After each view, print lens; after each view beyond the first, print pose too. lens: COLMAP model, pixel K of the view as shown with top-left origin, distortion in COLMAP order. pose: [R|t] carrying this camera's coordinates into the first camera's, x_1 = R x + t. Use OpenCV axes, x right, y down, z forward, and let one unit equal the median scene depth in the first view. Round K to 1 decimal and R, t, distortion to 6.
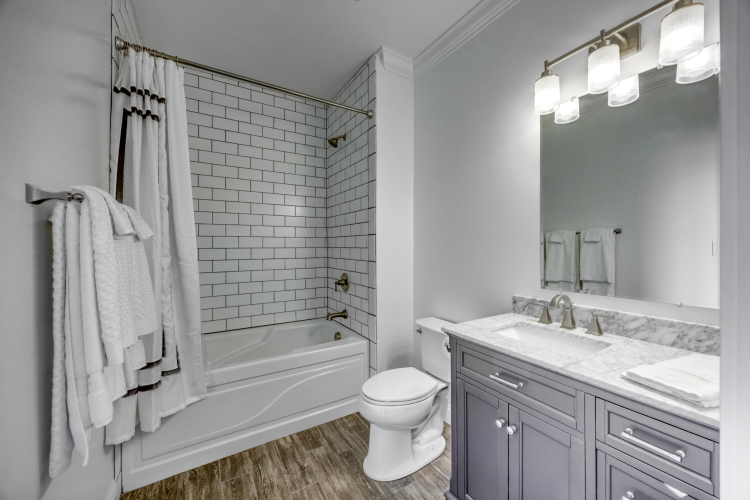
lens RADIAL K [[290.4, 0, 379.1], [0, 290.4, 251.0], [0, 0, 1]] dist [-0.000082, 0.000710]
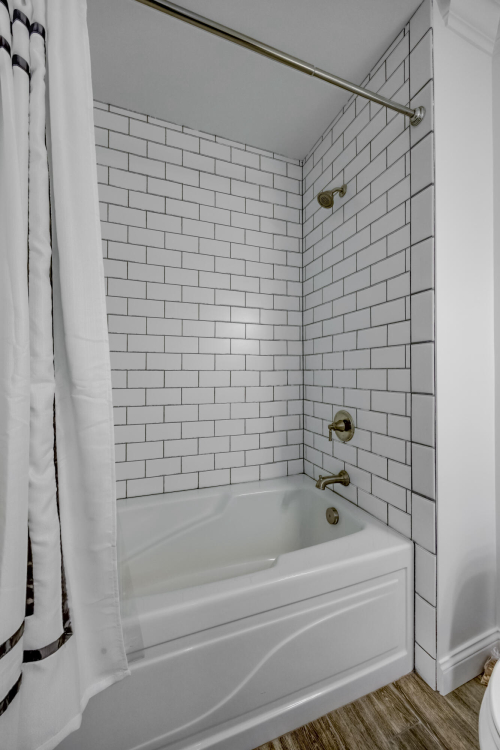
lens RADIAL K [[290.4, 0, 249.4], [0, 290.4, 373.9], [0, 0, 1]] dist [-0.000082, 0.000710]
pose [[0.980976, -0.000038, -0.194129, -0.200123], [-0.002747, 0.999897, -0.014074, 0.007676], [0.194110, 0.014339, 0.980875, 0.371585]]
